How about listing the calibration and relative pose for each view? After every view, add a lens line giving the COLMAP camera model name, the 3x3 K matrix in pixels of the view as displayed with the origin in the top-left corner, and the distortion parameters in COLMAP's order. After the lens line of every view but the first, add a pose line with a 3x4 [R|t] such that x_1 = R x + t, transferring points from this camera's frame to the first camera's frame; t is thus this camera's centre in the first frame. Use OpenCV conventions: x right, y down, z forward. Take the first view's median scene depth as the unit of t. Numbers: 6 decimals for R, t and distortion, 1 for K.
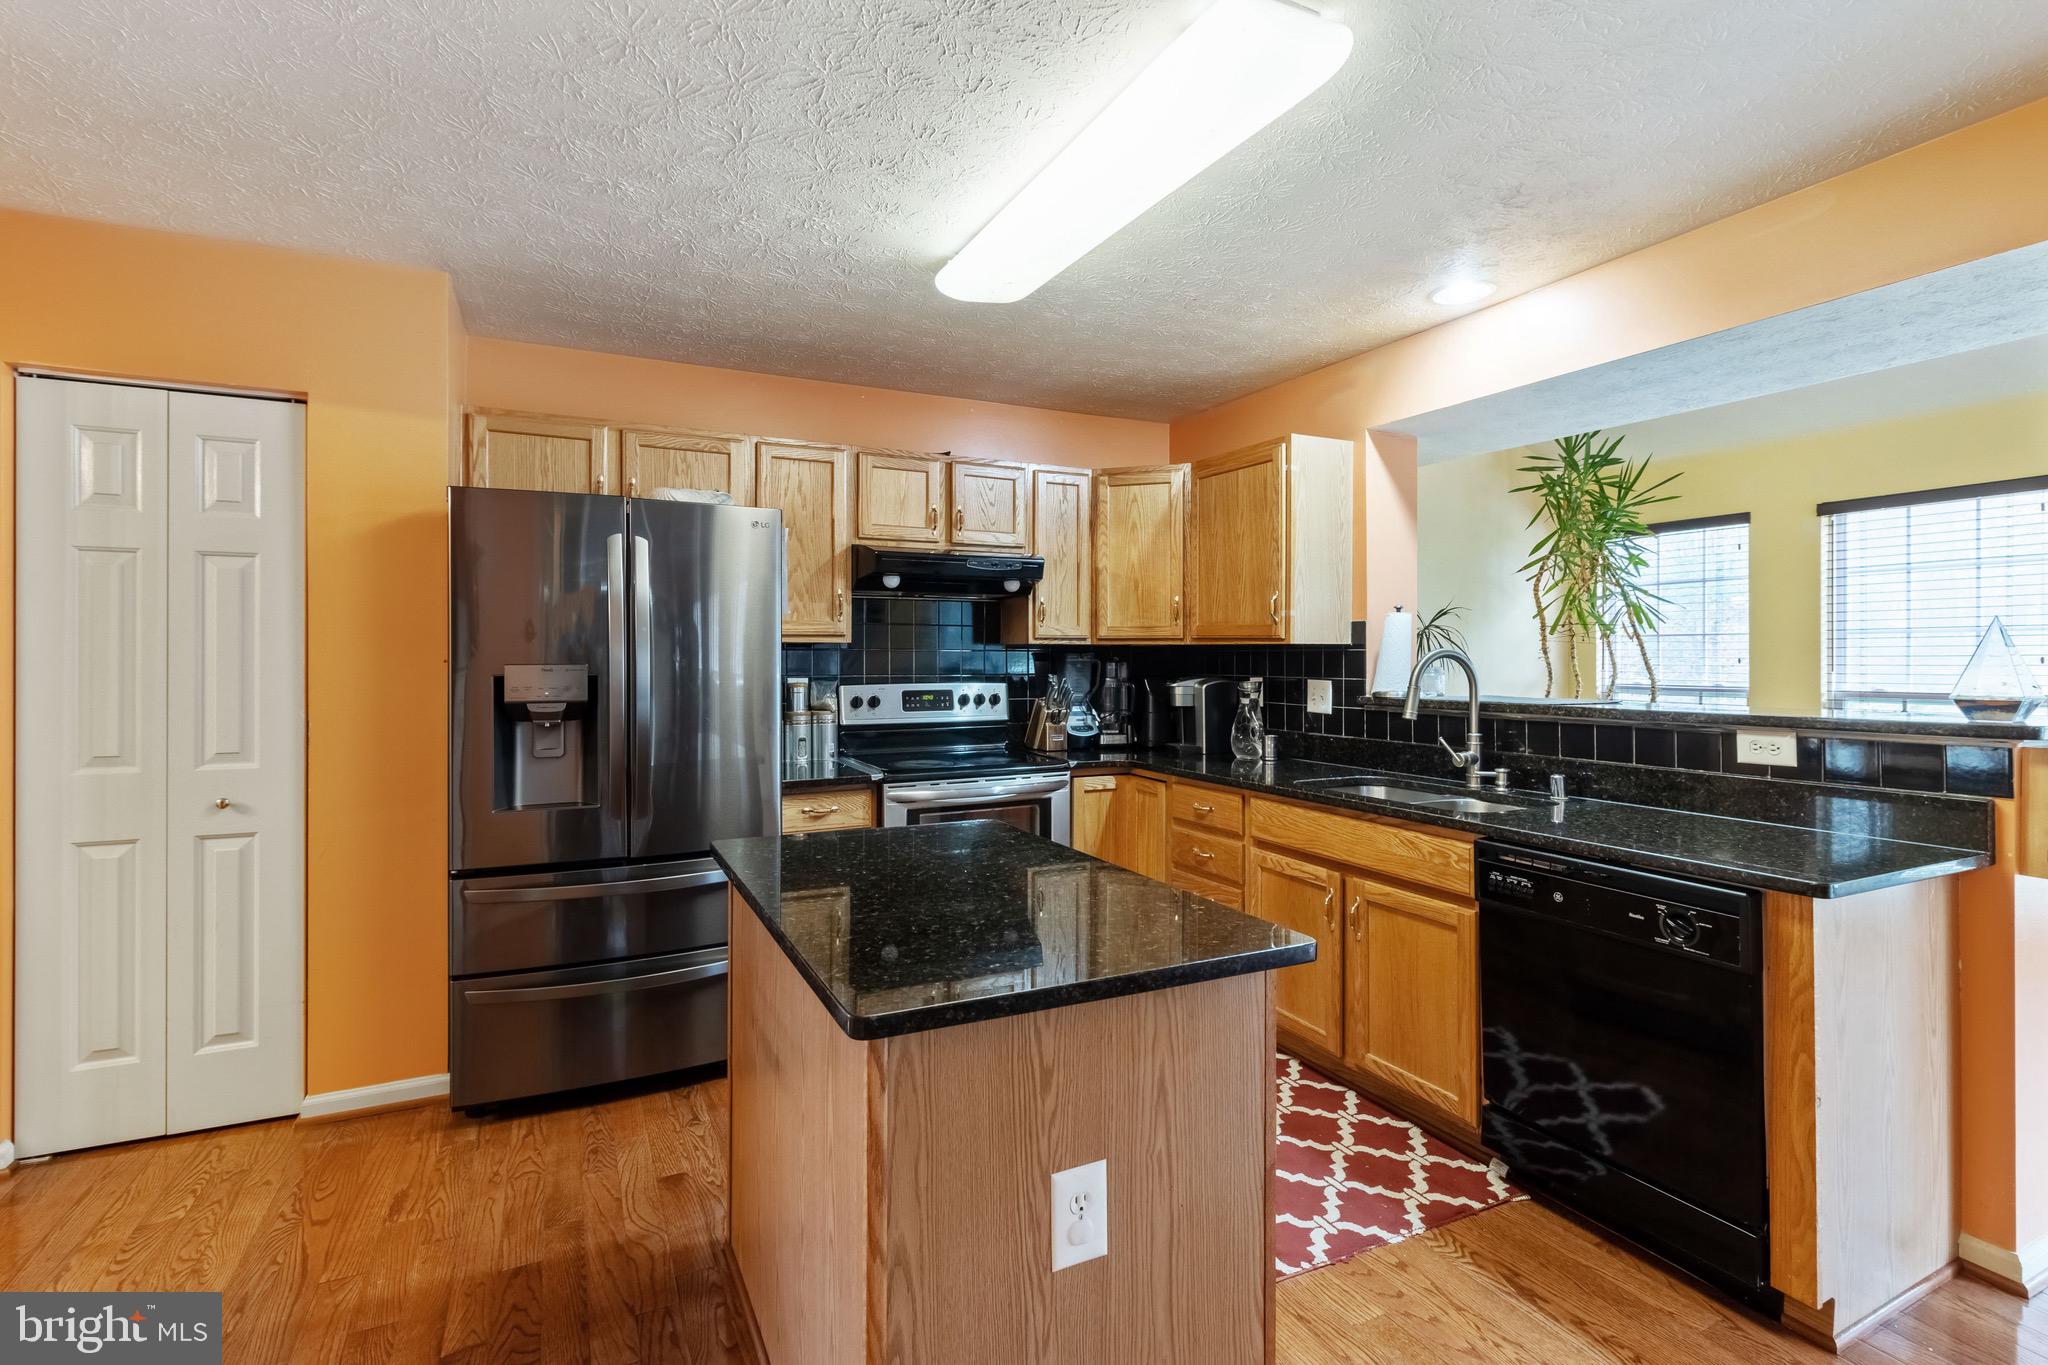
lens RADIAL K [[953.8, 0, 1019.9], [0, 953.8, 646.9], [0, 0, 1]] dist [0.002932, 0.000720]
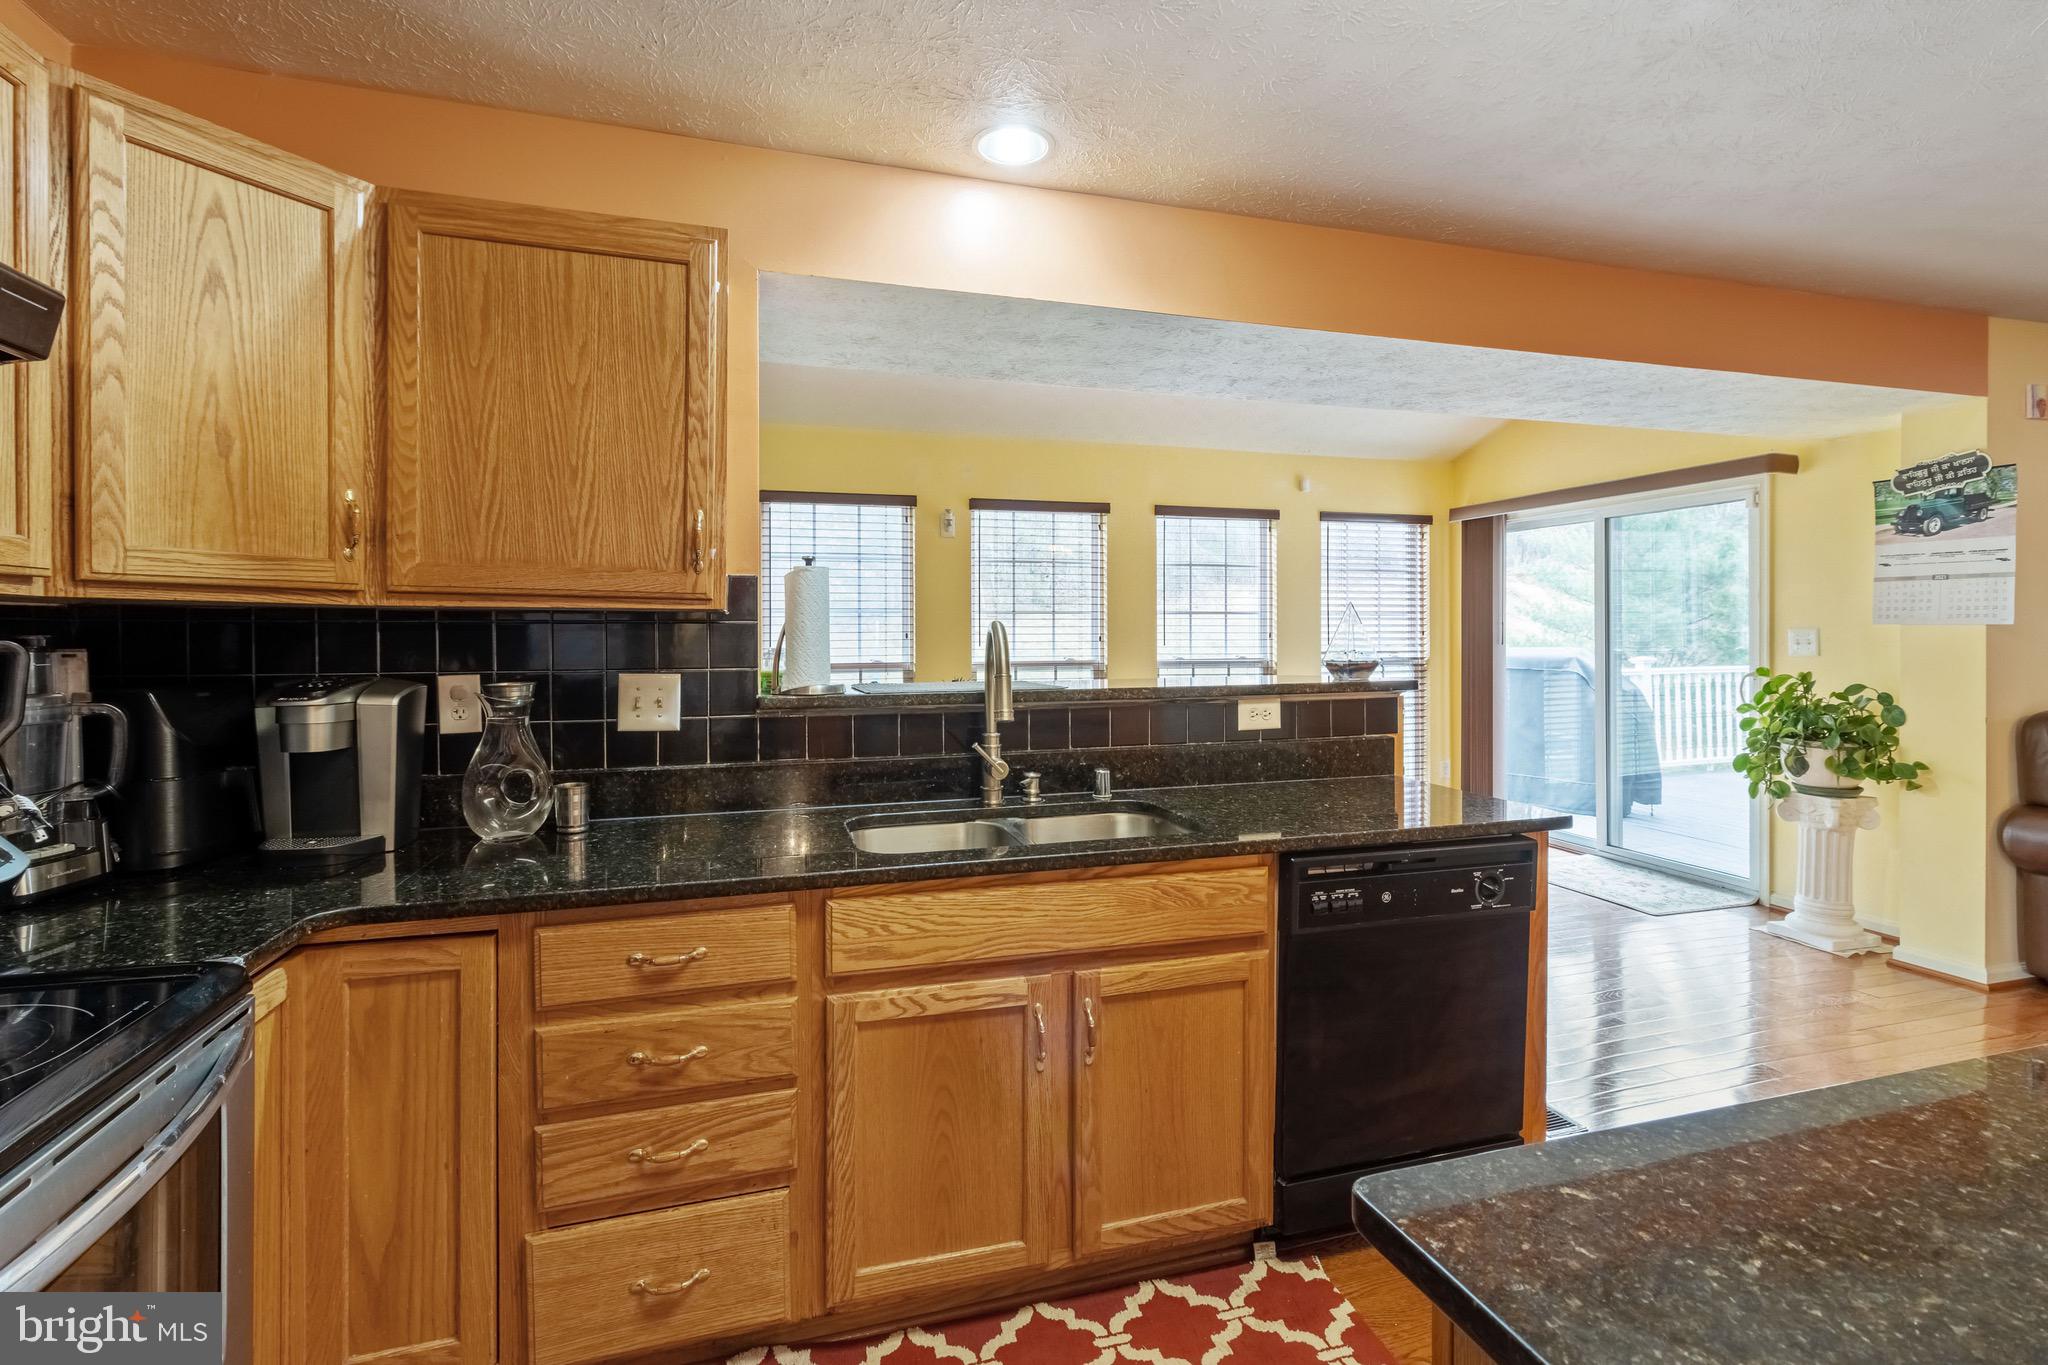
lens RADIAL K [[953.8, 0, 1035.0], [0, 953.8, 638.7], [0, 0, 1]] dist [0.002932, 0.000720]
pose [[0.159434, -0.006831, 0.987185, -0.213791], [-0.006402, 0.999948, 0.007954, 0.007359], [-0.987188, -0.007588, 0.159382, 0.672772]]
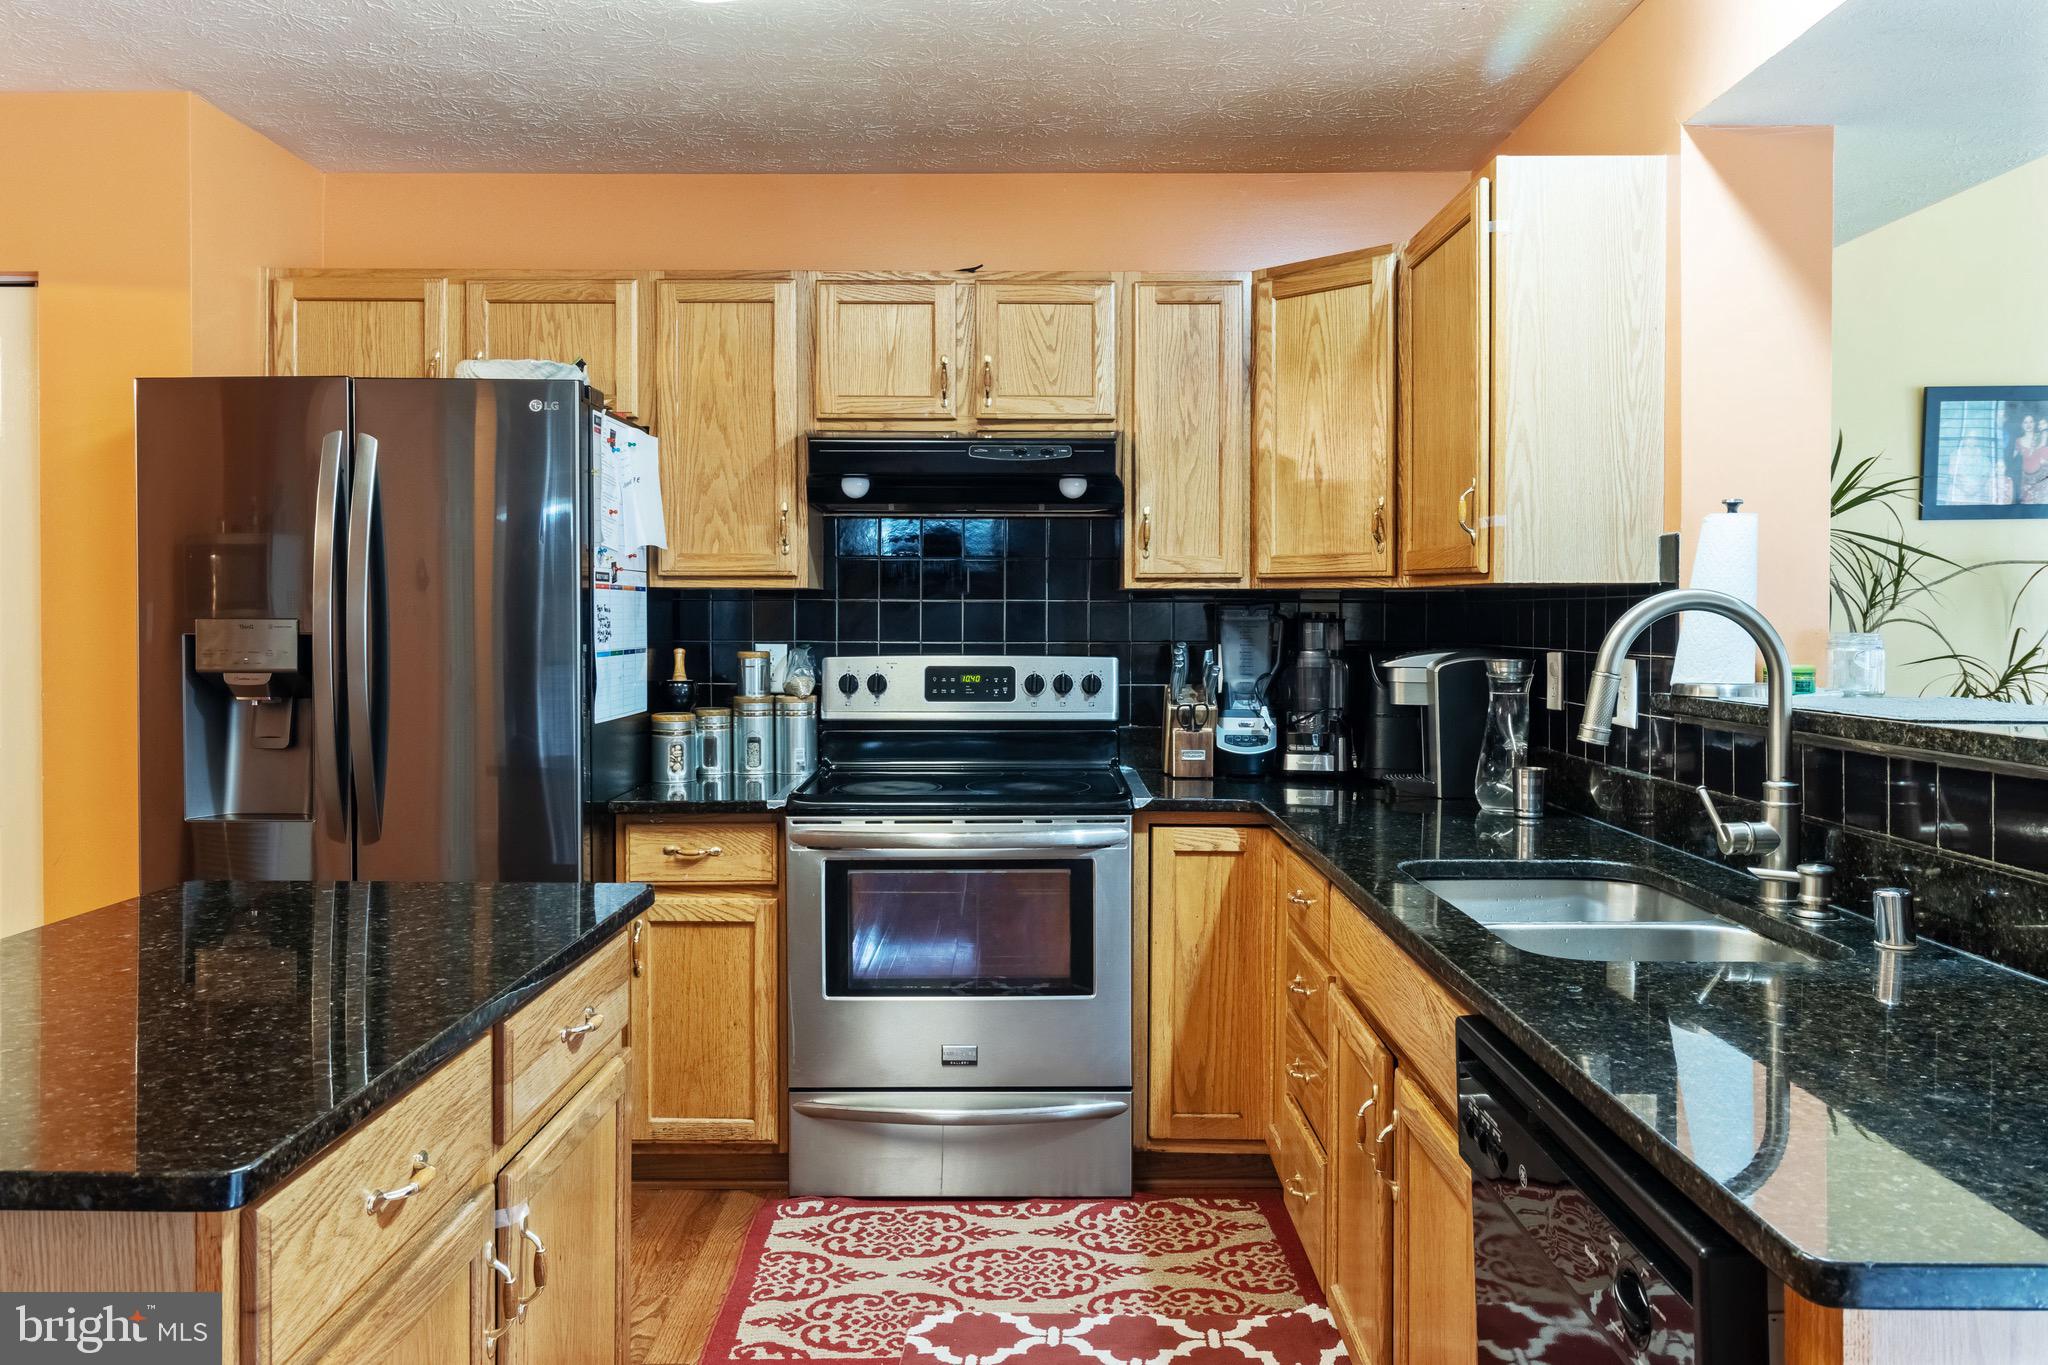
lens RADIAL K [[1498.6, 0, 1026.6], [0, 1498.6, 618.0], [0, 0, 1]] dist [0.004757, 0.000354]
pose [[0.896921, 0.001957, -0.442187, 0.376483], [0.002806, 0.999945, 0.010117, 0.005580], [0.442183, -0.010315, 0.896866, 0.179111]]
